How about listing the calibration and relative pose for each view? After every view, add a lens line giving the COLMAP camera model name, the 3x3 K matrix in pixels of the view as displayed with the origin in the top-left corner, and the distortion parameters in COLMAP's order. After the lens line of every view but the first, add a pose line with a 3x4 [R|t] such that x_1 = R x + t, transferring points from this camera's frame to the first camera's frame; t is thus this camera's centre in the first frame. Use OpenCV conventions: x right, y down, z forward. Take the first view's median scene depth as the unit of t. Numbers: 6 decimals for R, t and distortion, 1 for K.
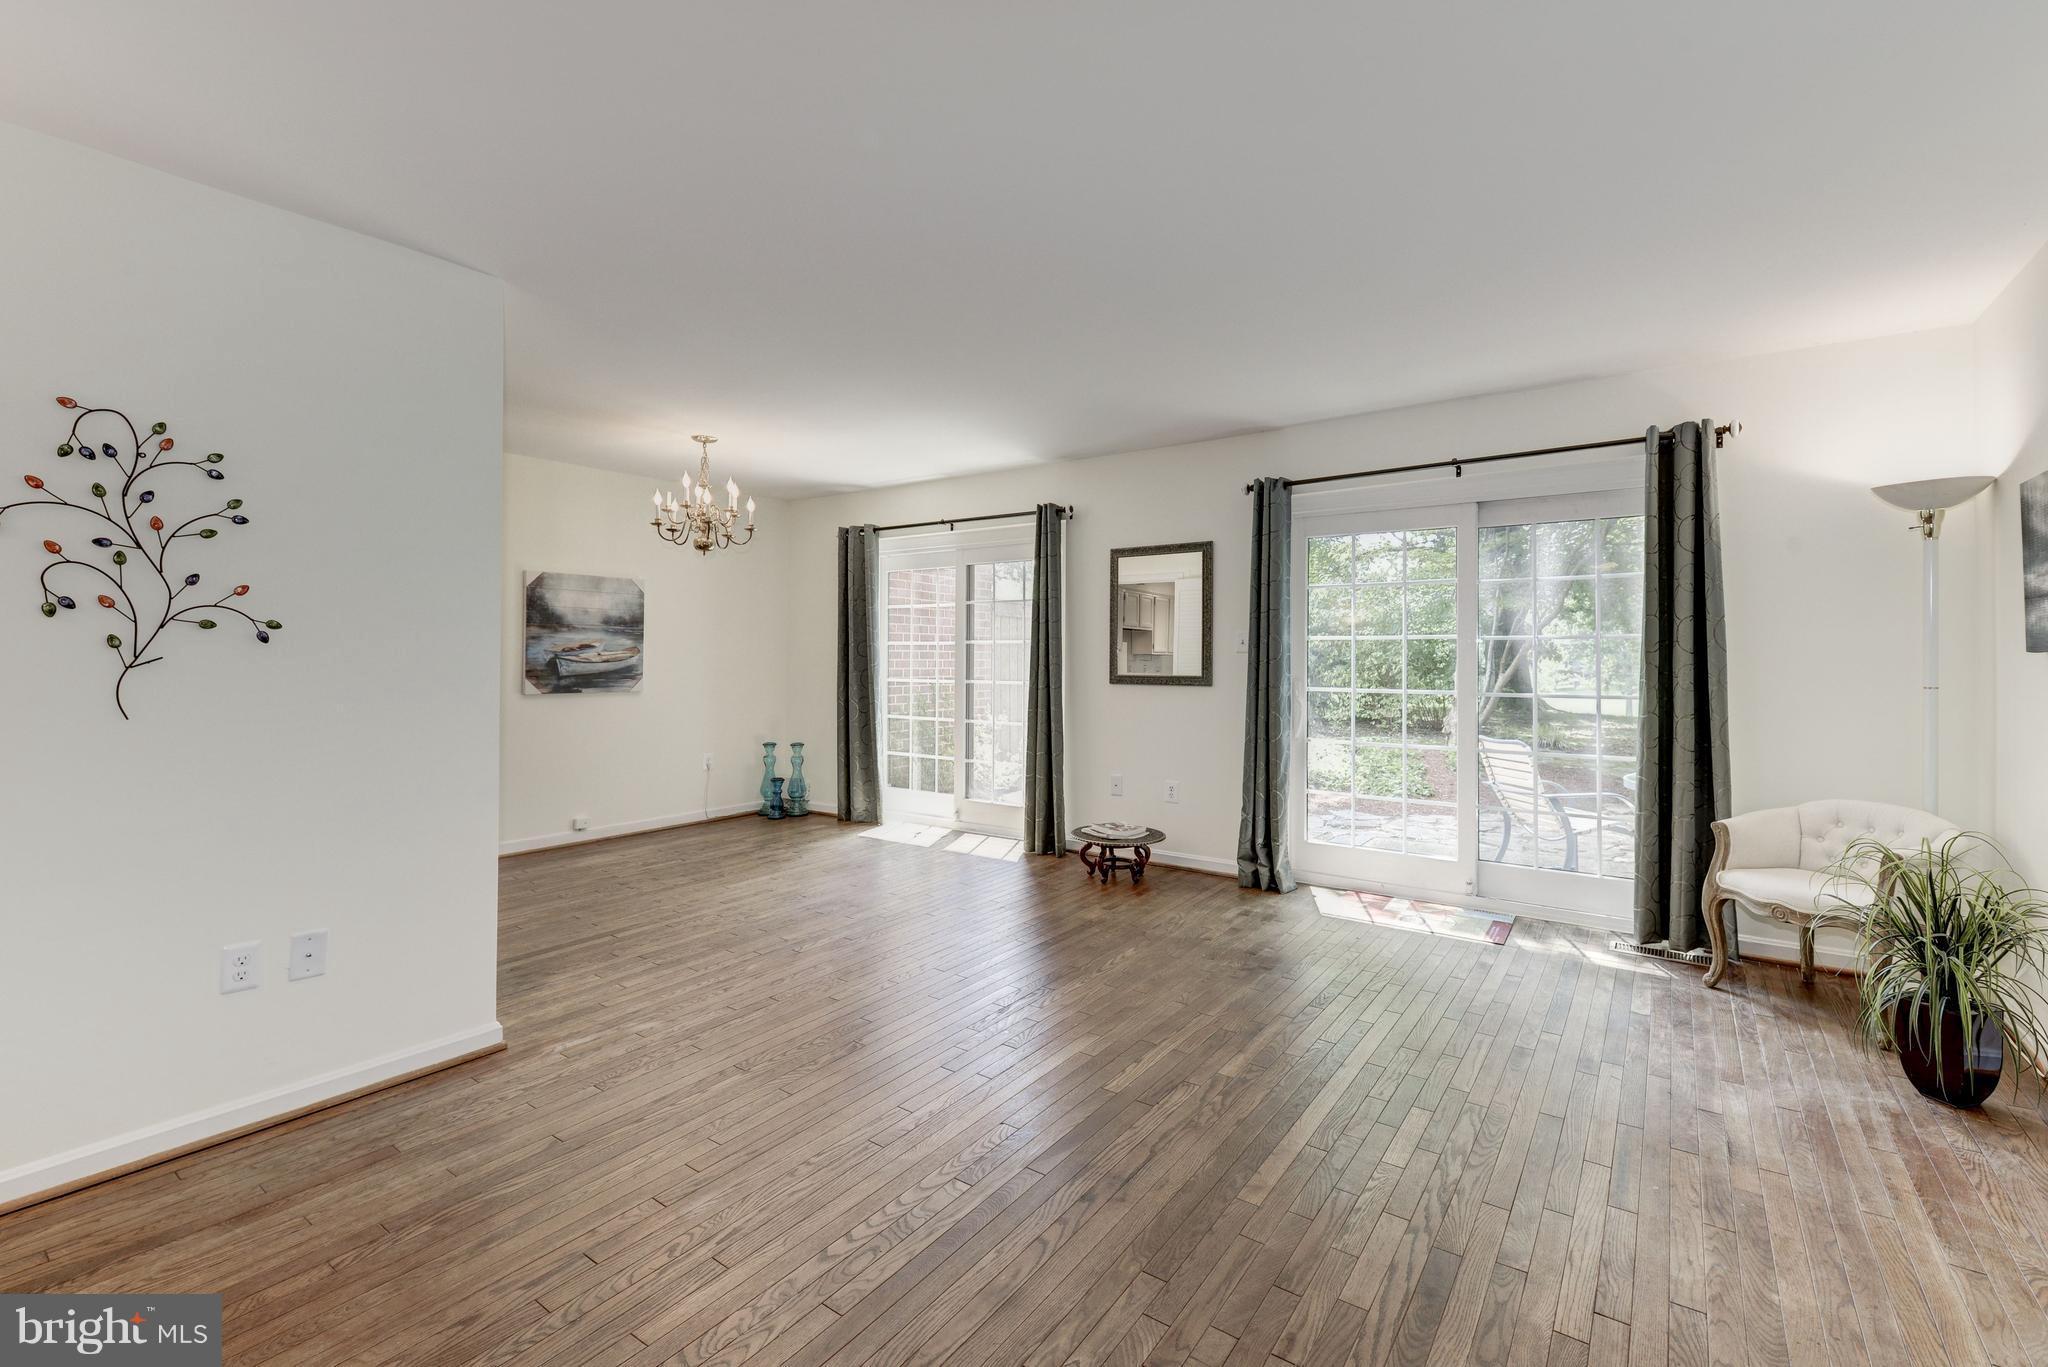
lens RADIAL K [[921.0, 0, 1022.1], [0, 921.0, 640.4], [0, 0, 1]] dist [-0.003064, -0.000488]
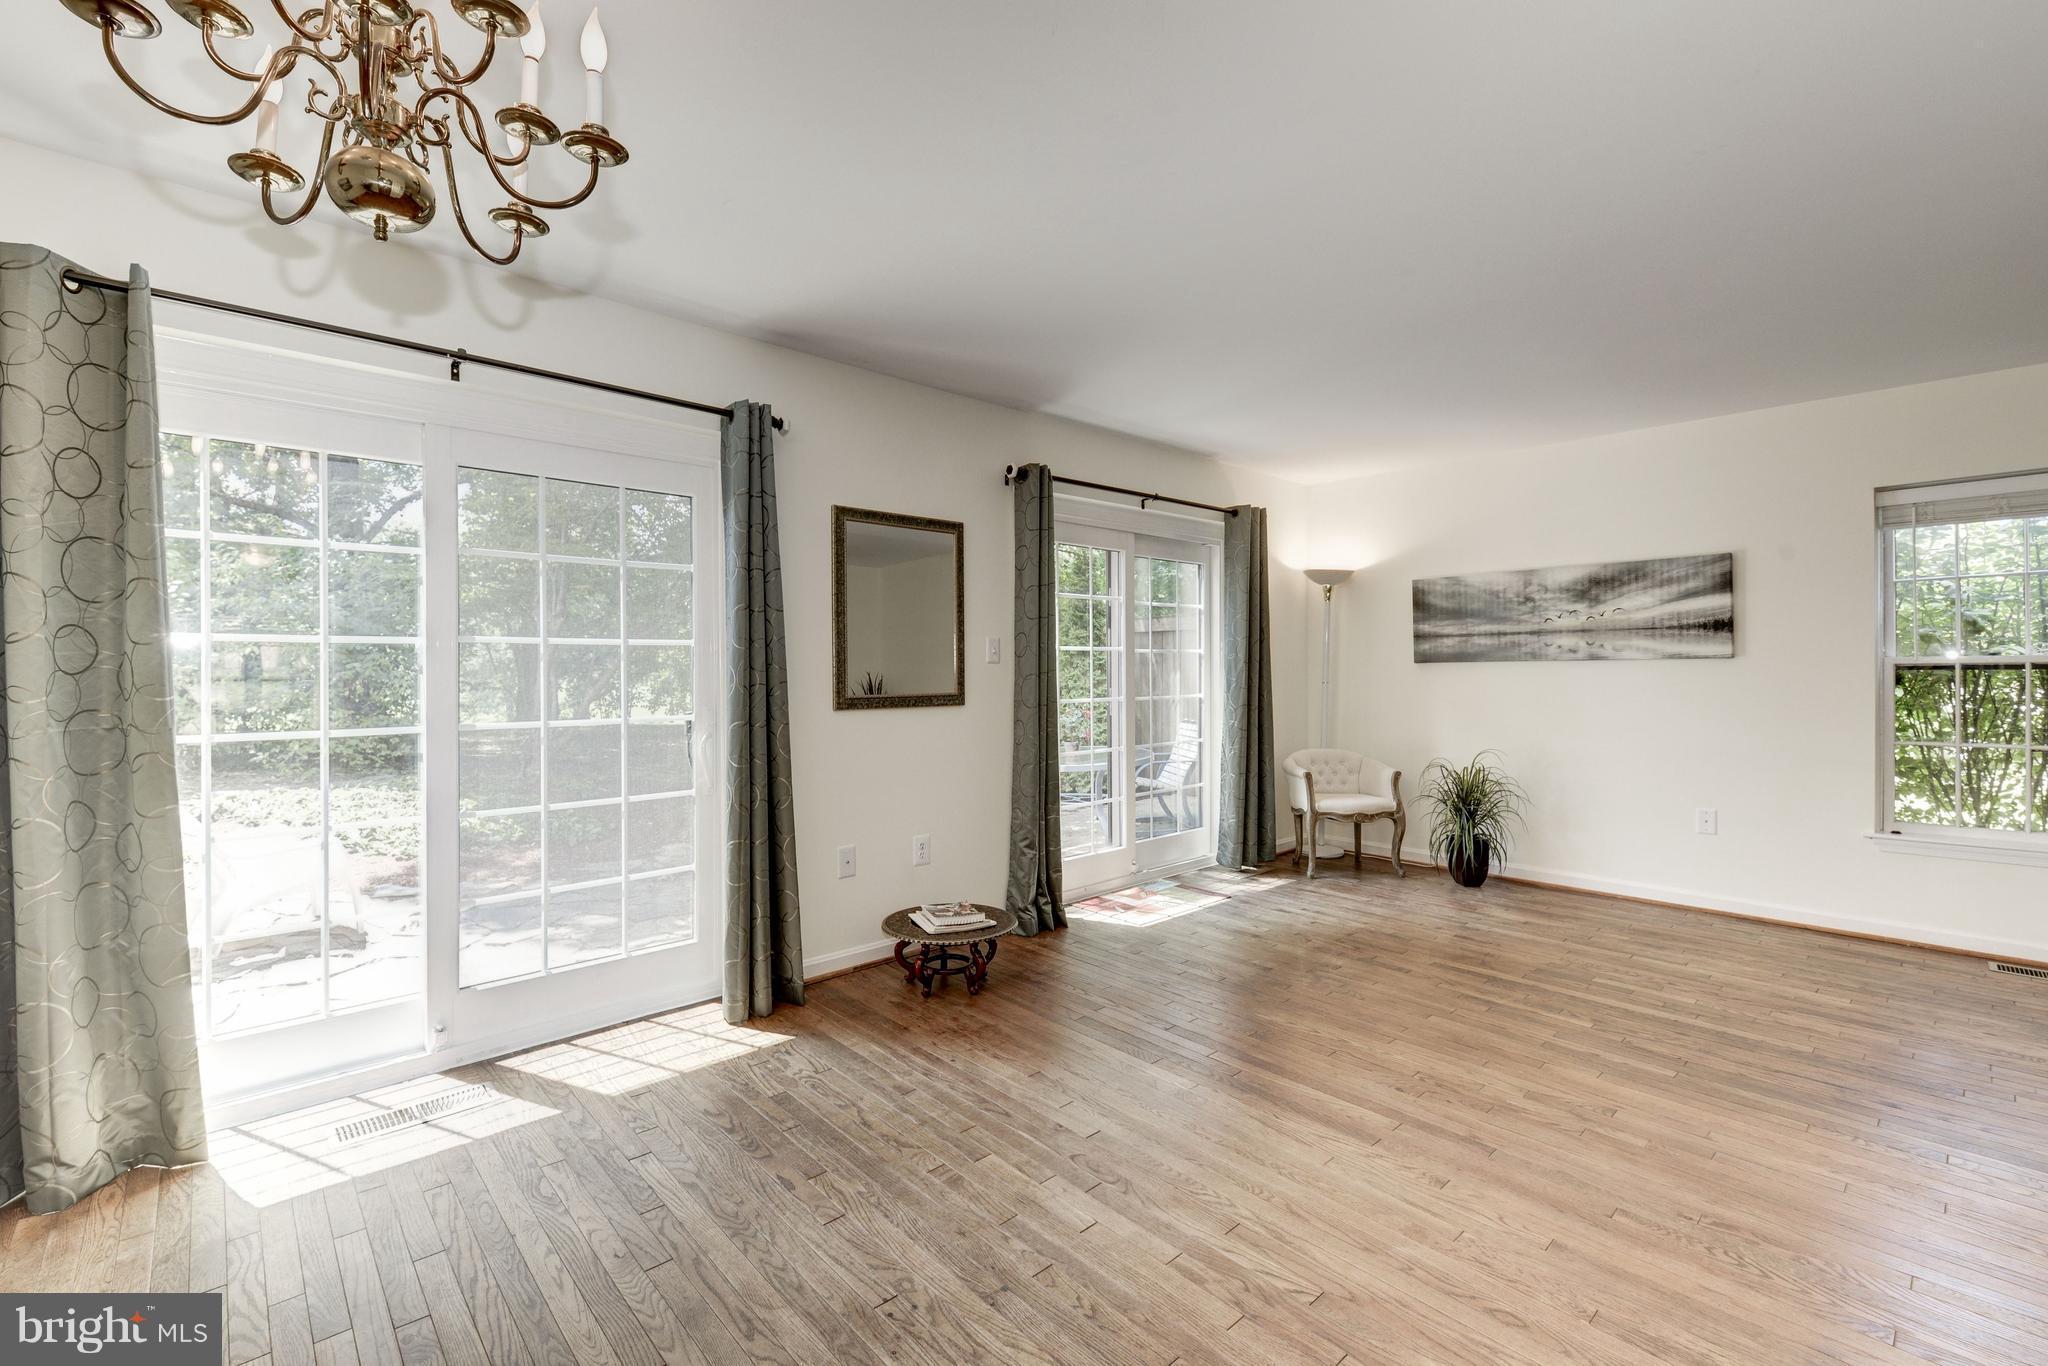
lens RADIAL K [[877.9, 0, 1015.3], [0, 877.9, 675.5], [0, 0, 1]] dist [0.010783, -0.004960]
pose [[0.177648, -0.013745, 0.983998, -0.581768], [-0.013950, 0.999767, 0.016483, 0.011409], [-0.983995, -0.016655, 0.177415, 0.885470]]
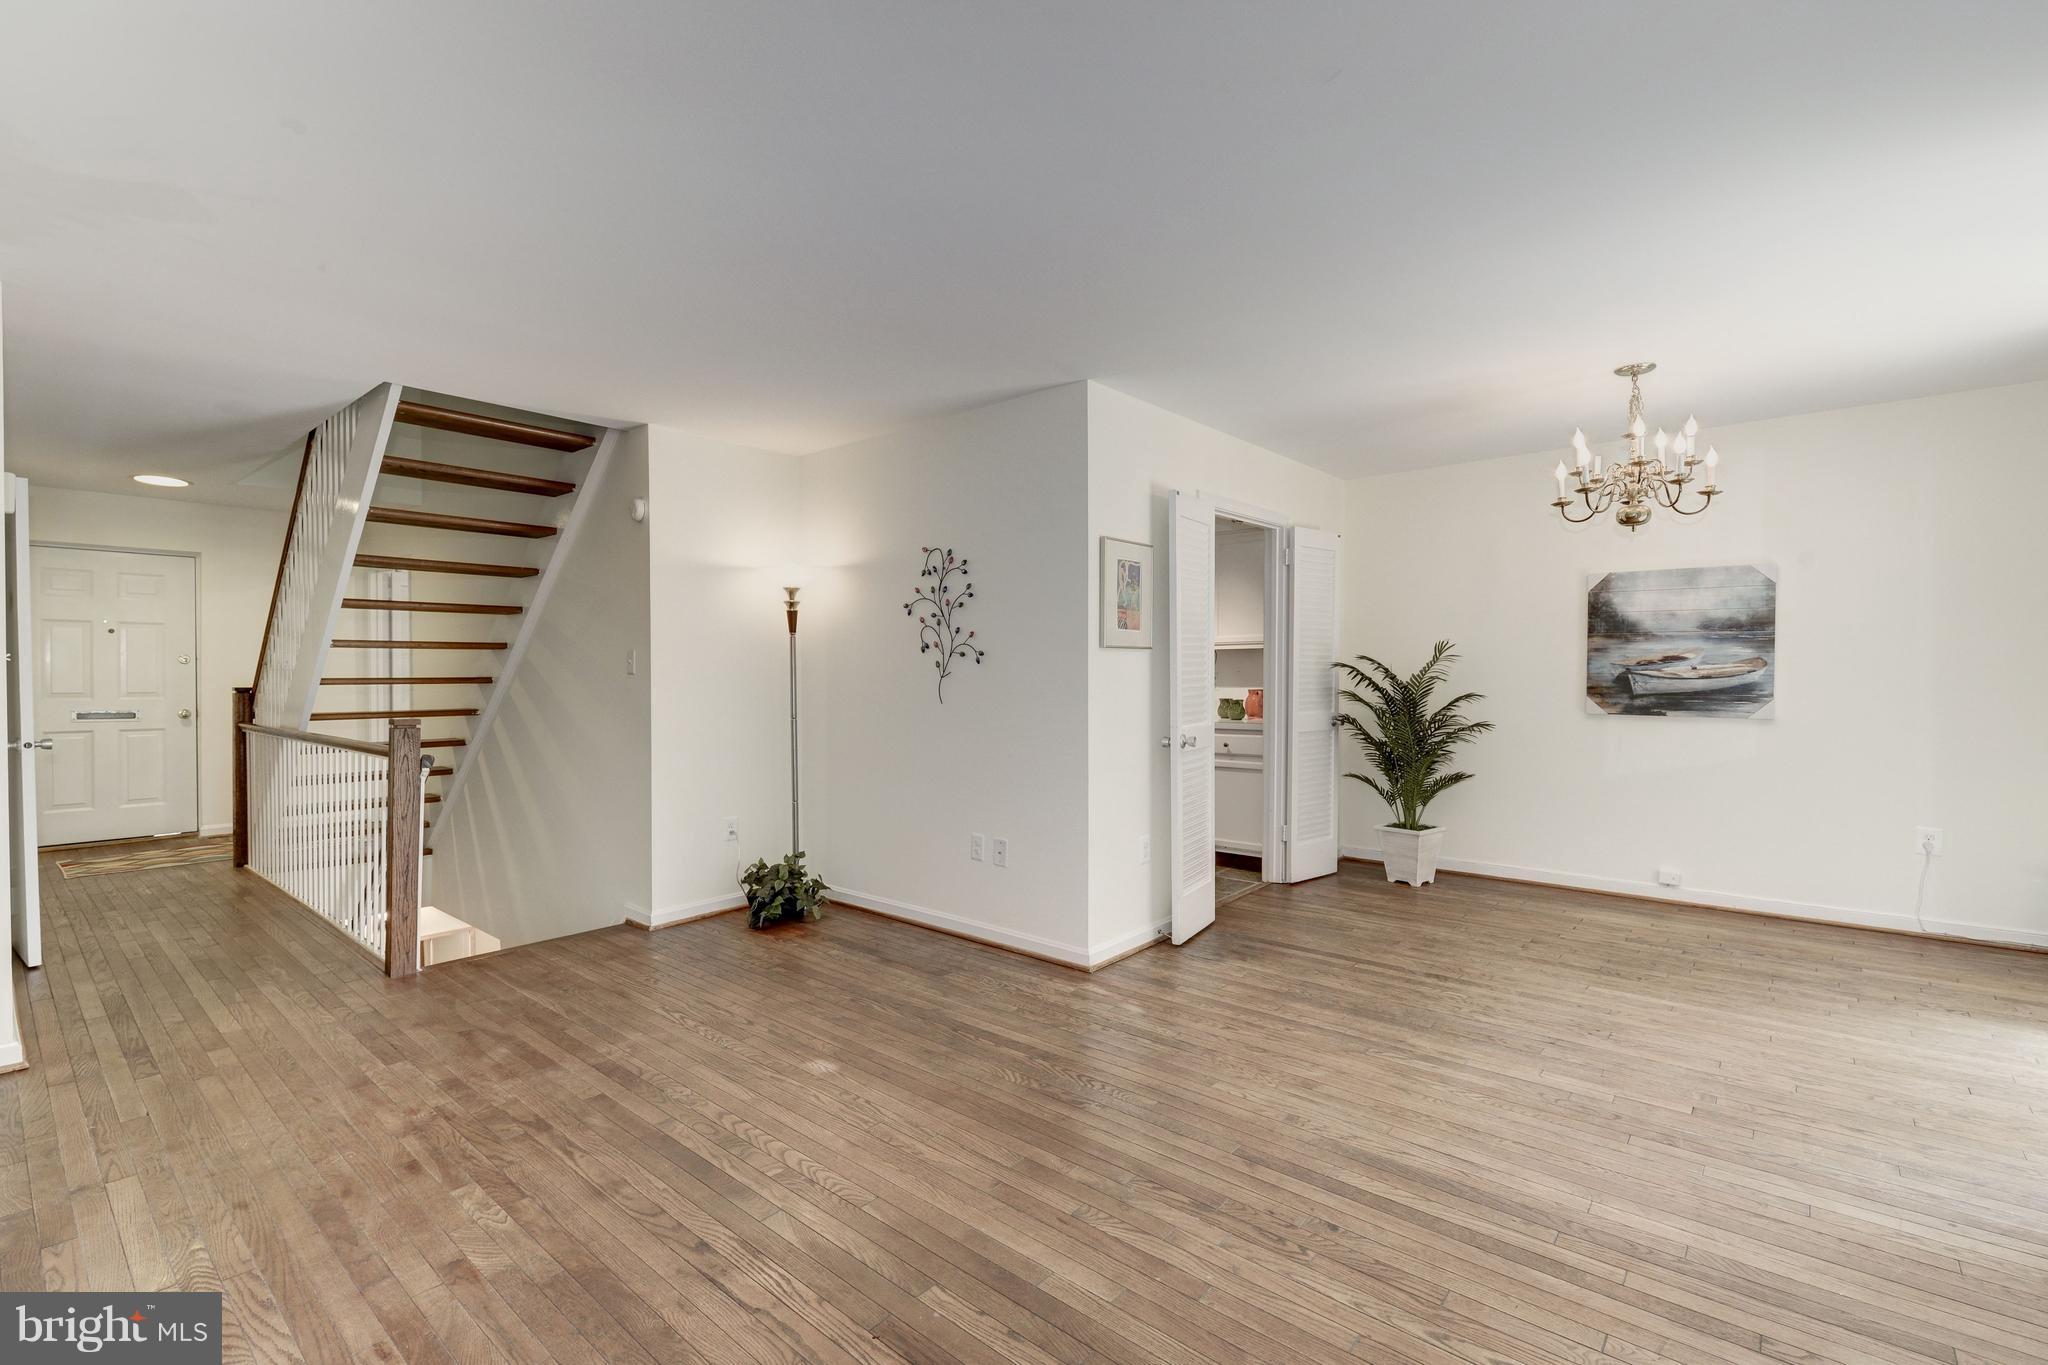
lens RADIAL K [[877.9, 0, 1034.4], [0, 877.9, 680.0], [0, 0, 1]] dist [0.010783, -0.004960]
pose [[-0.084434, 0.010097, -0.996378, 0.425010], [0.018512, 0.999792, 0.008563, 0.010742], [0.996257, -0.017722, -0.084603, 0.647525]]
